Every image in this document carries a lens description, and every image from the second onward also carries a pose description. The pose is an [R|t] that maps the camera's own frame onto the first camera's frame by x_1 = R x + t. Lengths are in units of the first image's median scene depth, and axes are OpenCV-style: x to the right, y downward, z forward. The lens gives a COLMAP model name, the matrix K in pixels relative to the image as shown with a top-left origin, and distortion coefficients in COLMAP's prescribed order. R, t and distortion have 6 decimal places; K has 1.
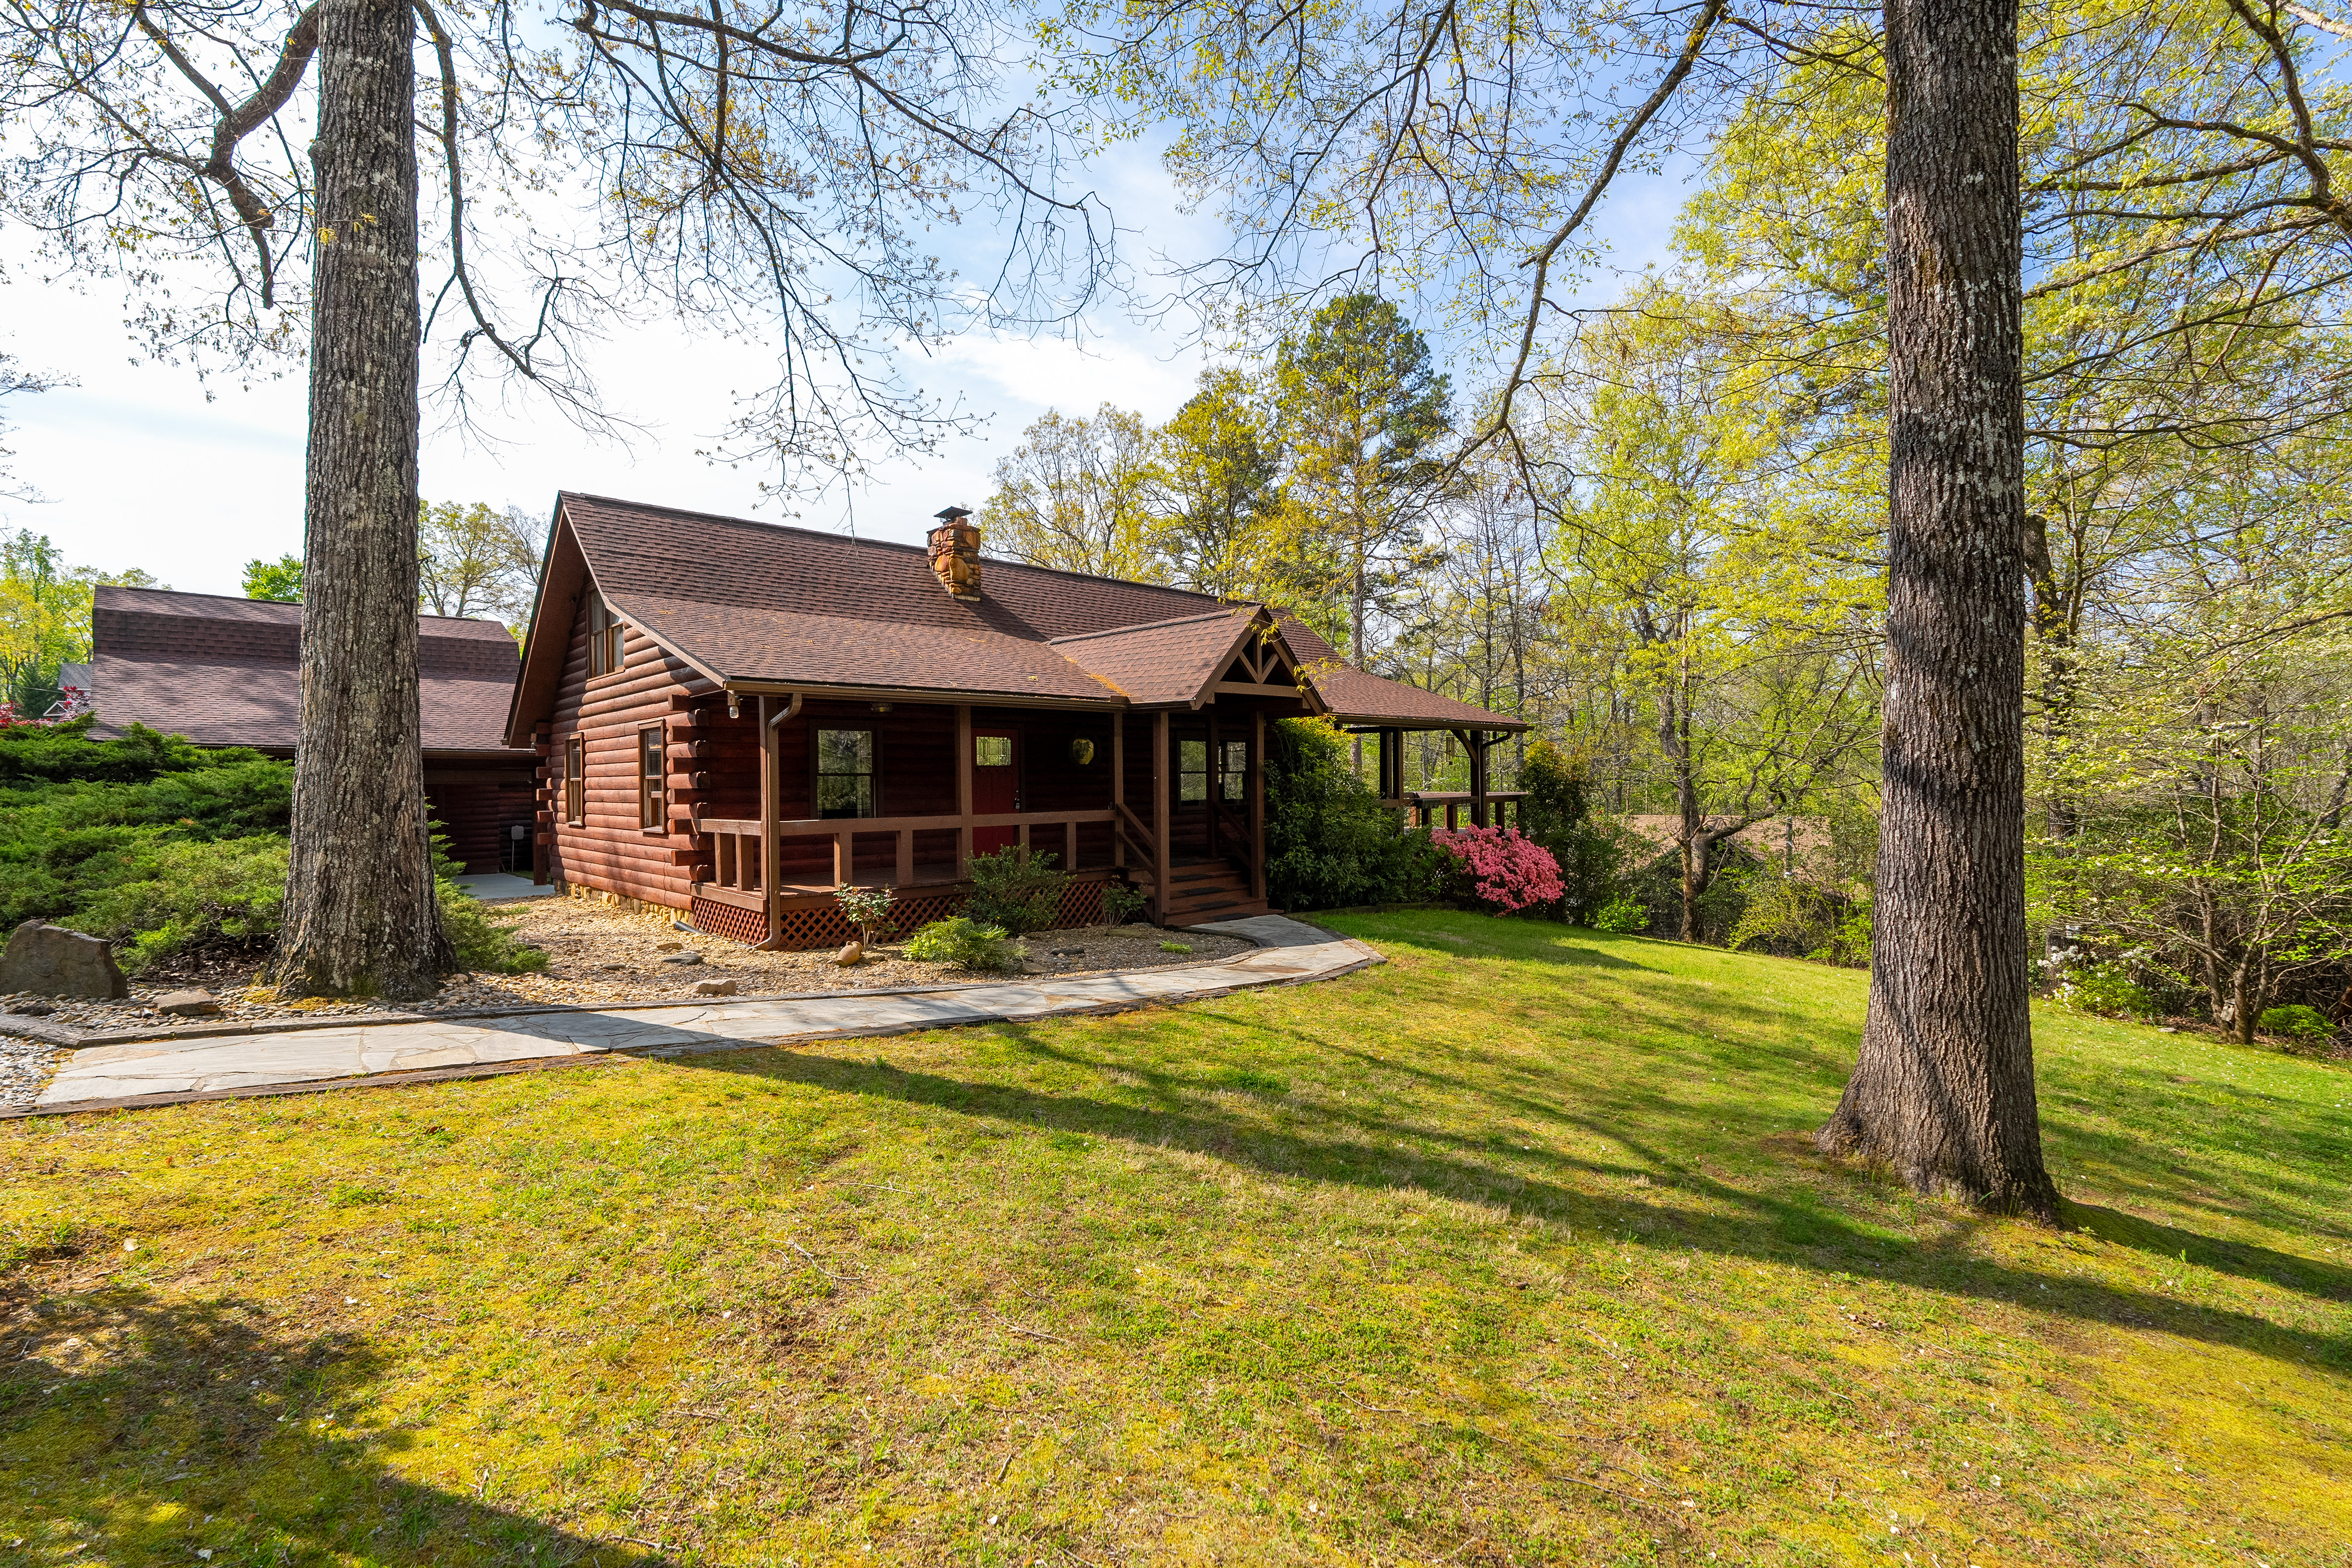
lens RADIAL K [[1055.8, 0, 1176.0], [0, 1055.8, 784.0], [0, 0, 1]] dist [0.000288, 0.000021]
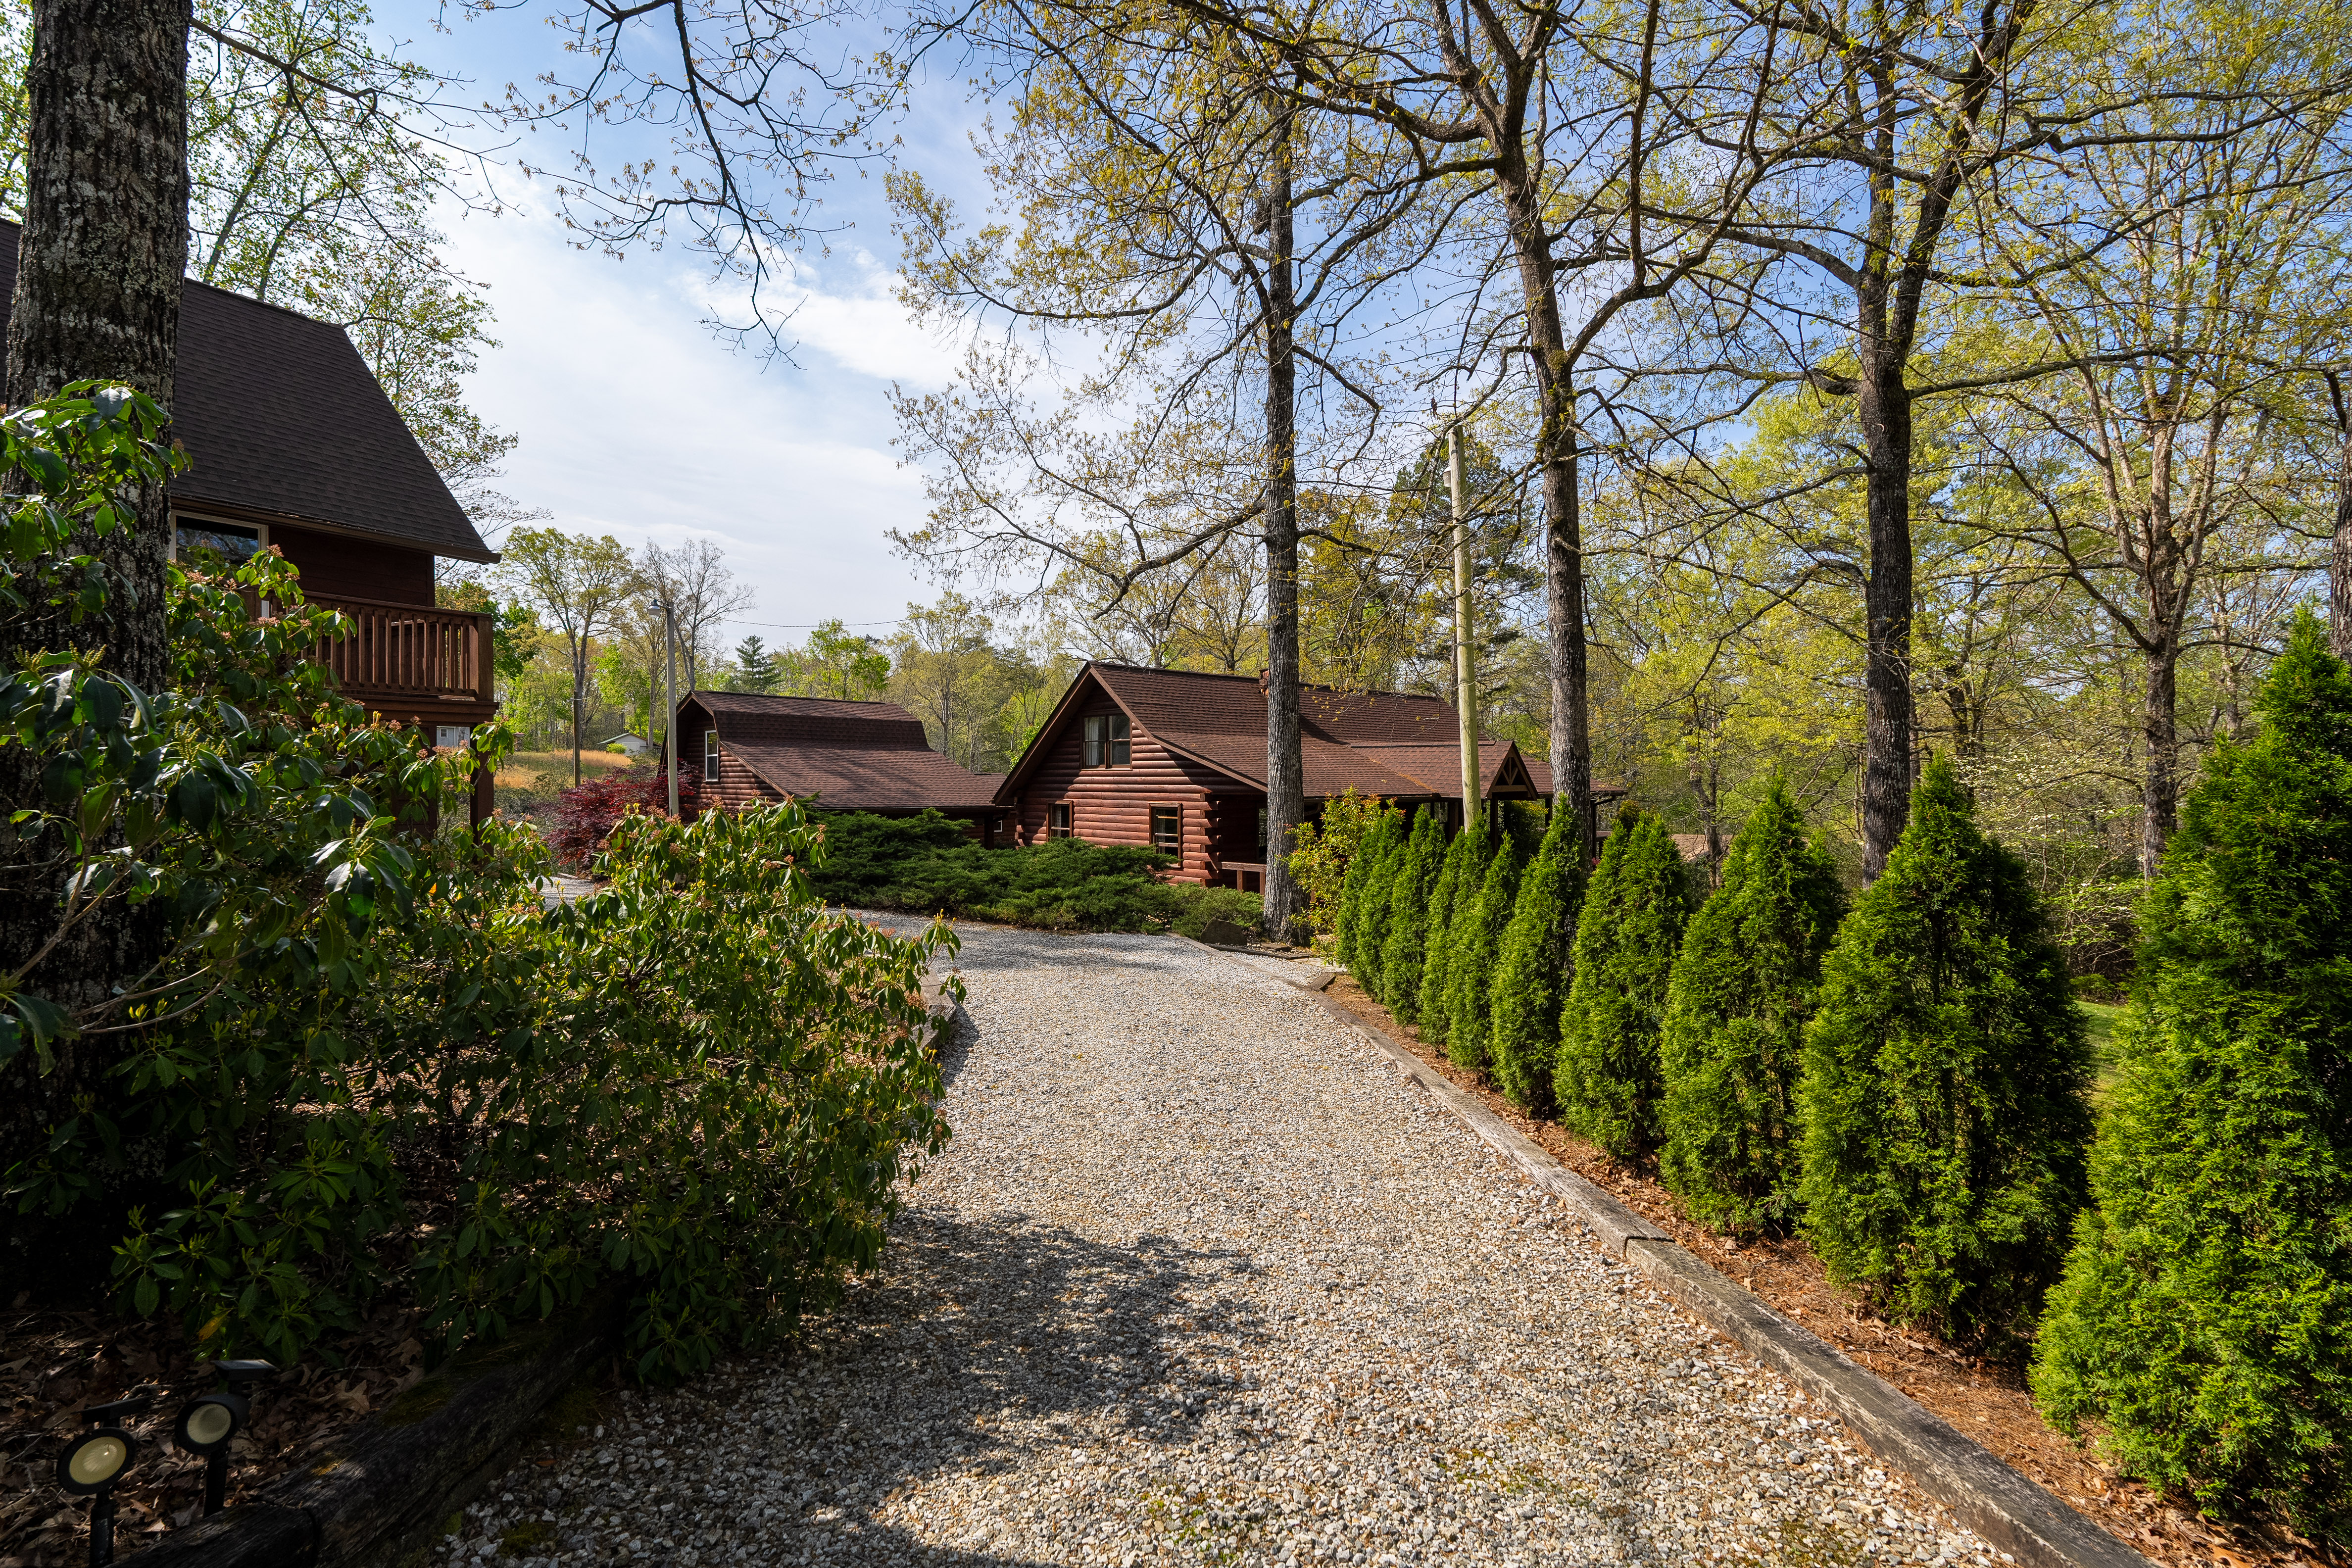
lens RADIAL K [[1032.0, 0, 1176.0], [0, 1032.0, 784.0], [0, 0, 1]] dist [-0.000742, 0.000339]
pose [[0.999841, 0.007407, 0.016221, -0.395651], [-0.007521, 0.999947, 0.006985, -0.080968], [-0.016169, -0.007106, 0.999844, -0.563432]]
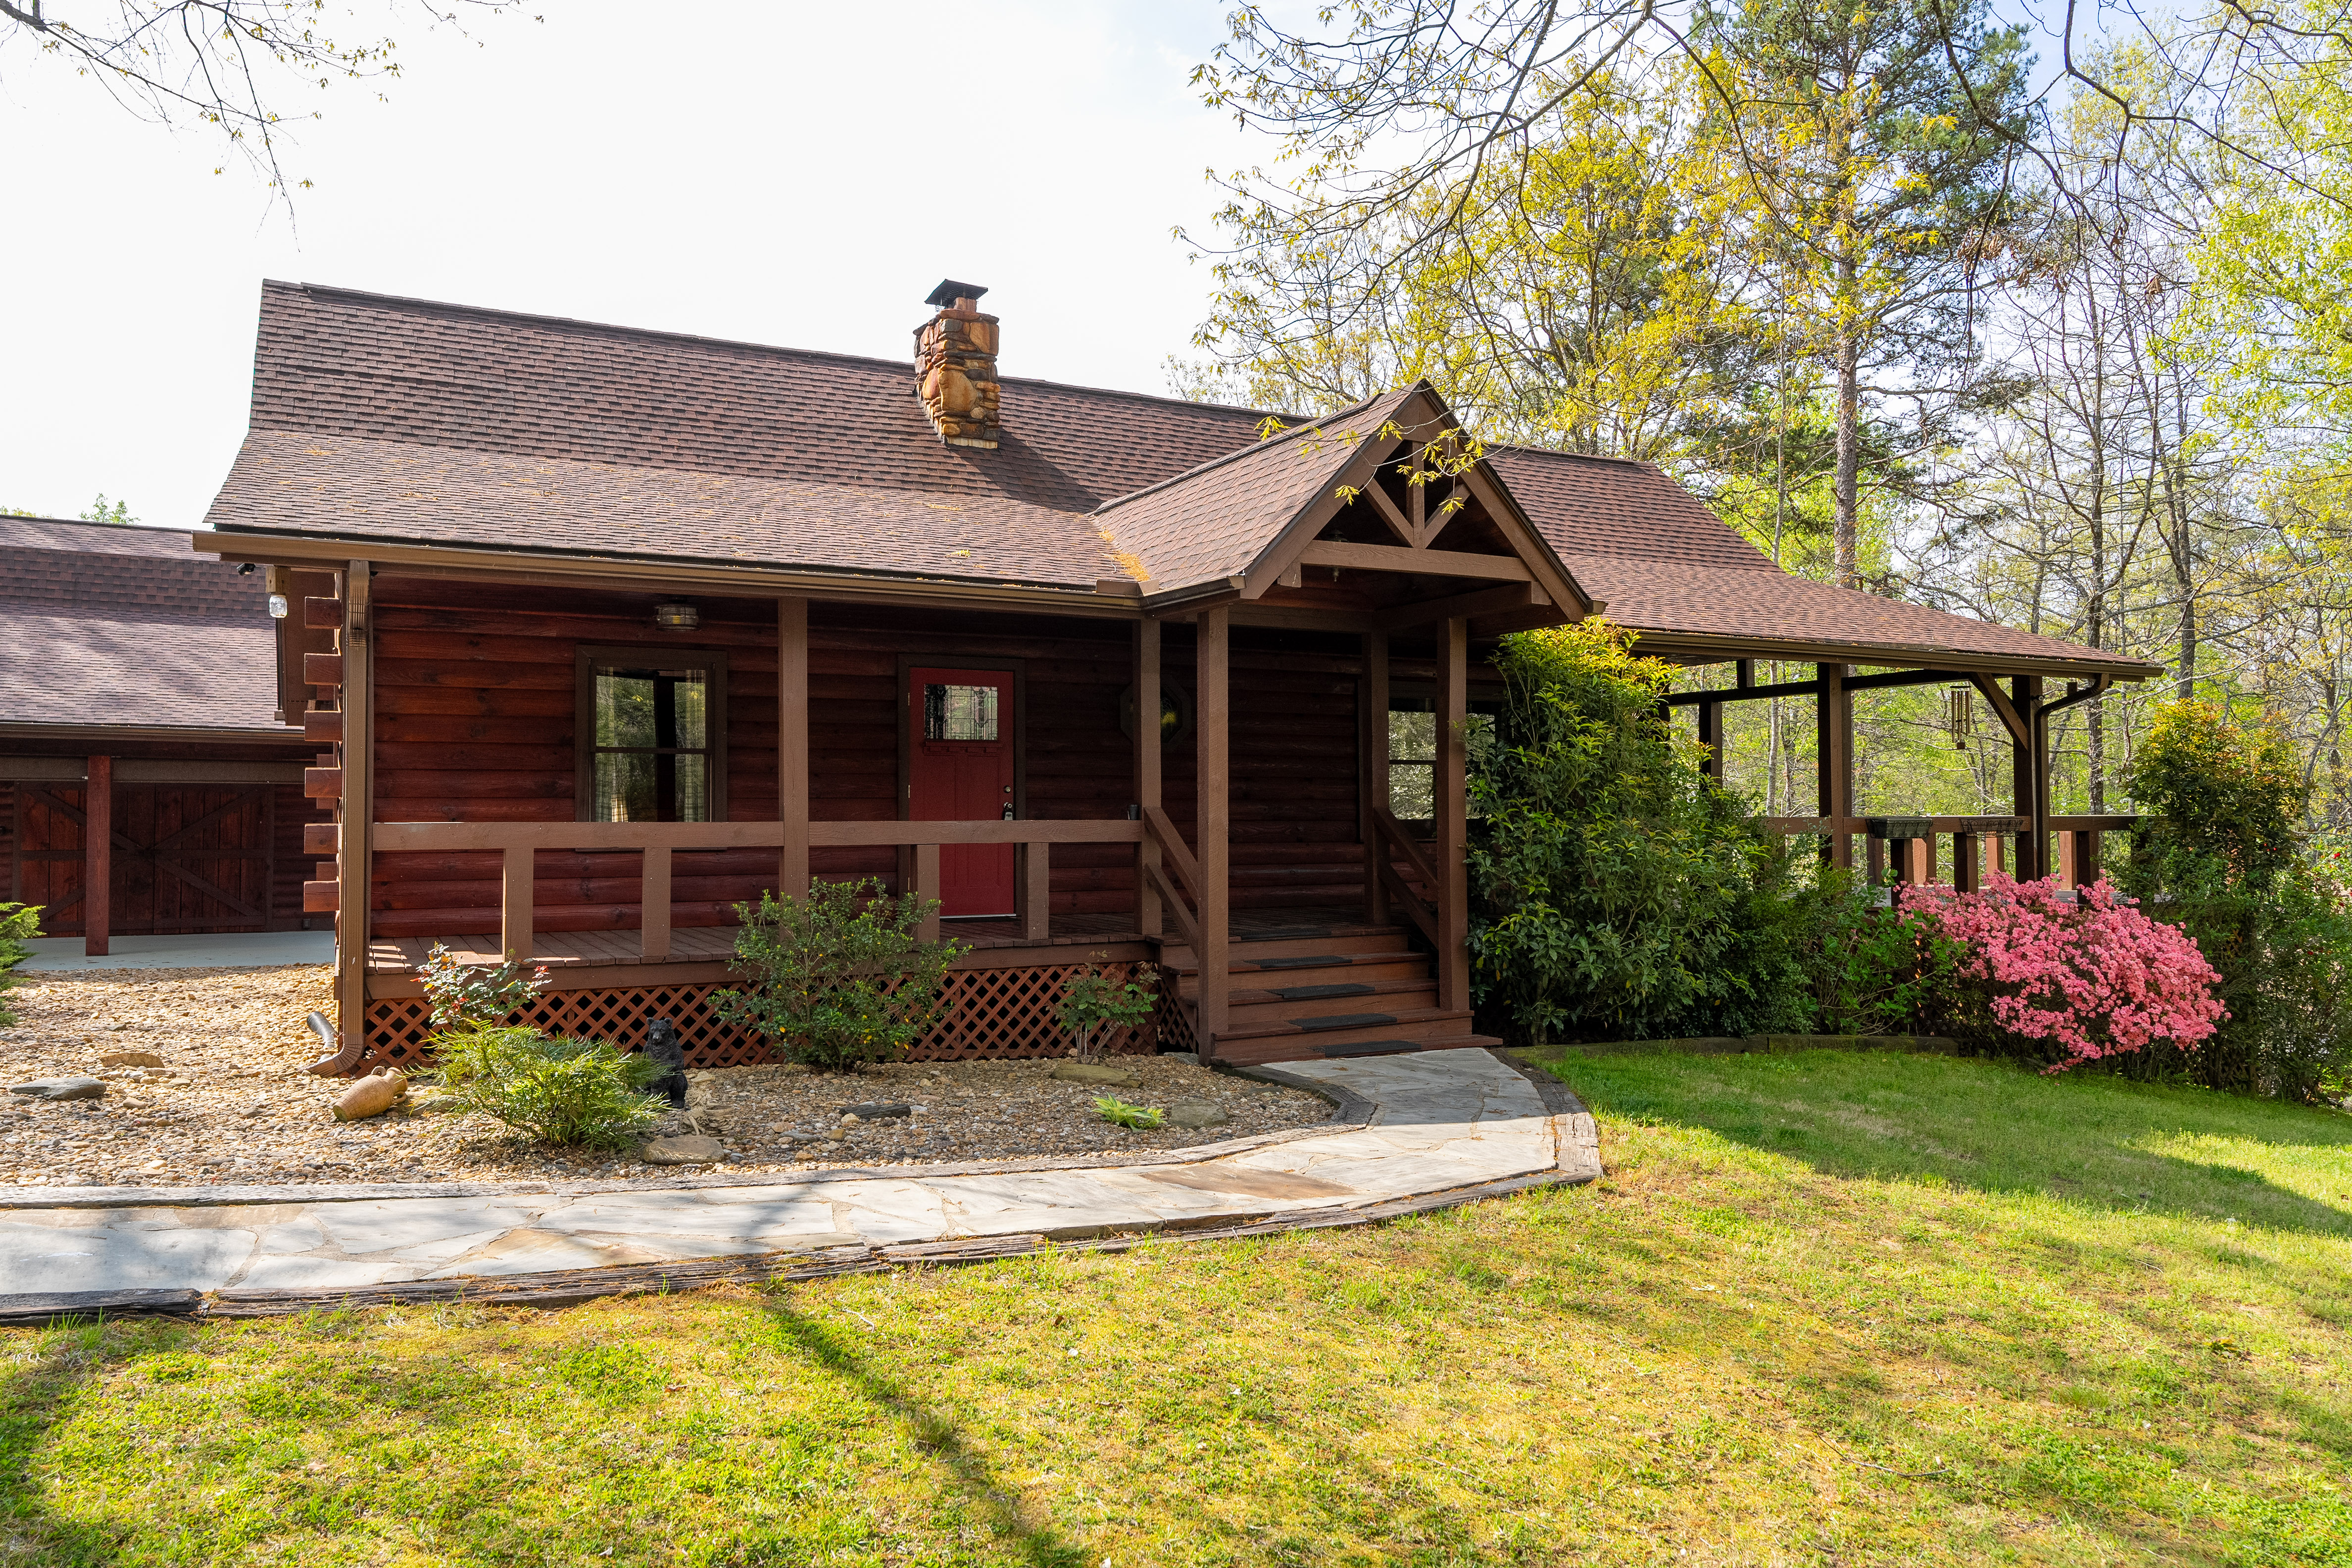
lens RADIAL K [[1621.2, 0, 1176.0], [0, 1621.2, 784.0], [0, 0, 1]] dist [0.009484, 0.005582]
pose [[0.963475, -0.000022, -0.267797, 0.129752], [-0.007162, 0.999640, -0.025851, 0.021811], [0.267701, 0.026825, 0.963128, 0.220824]]
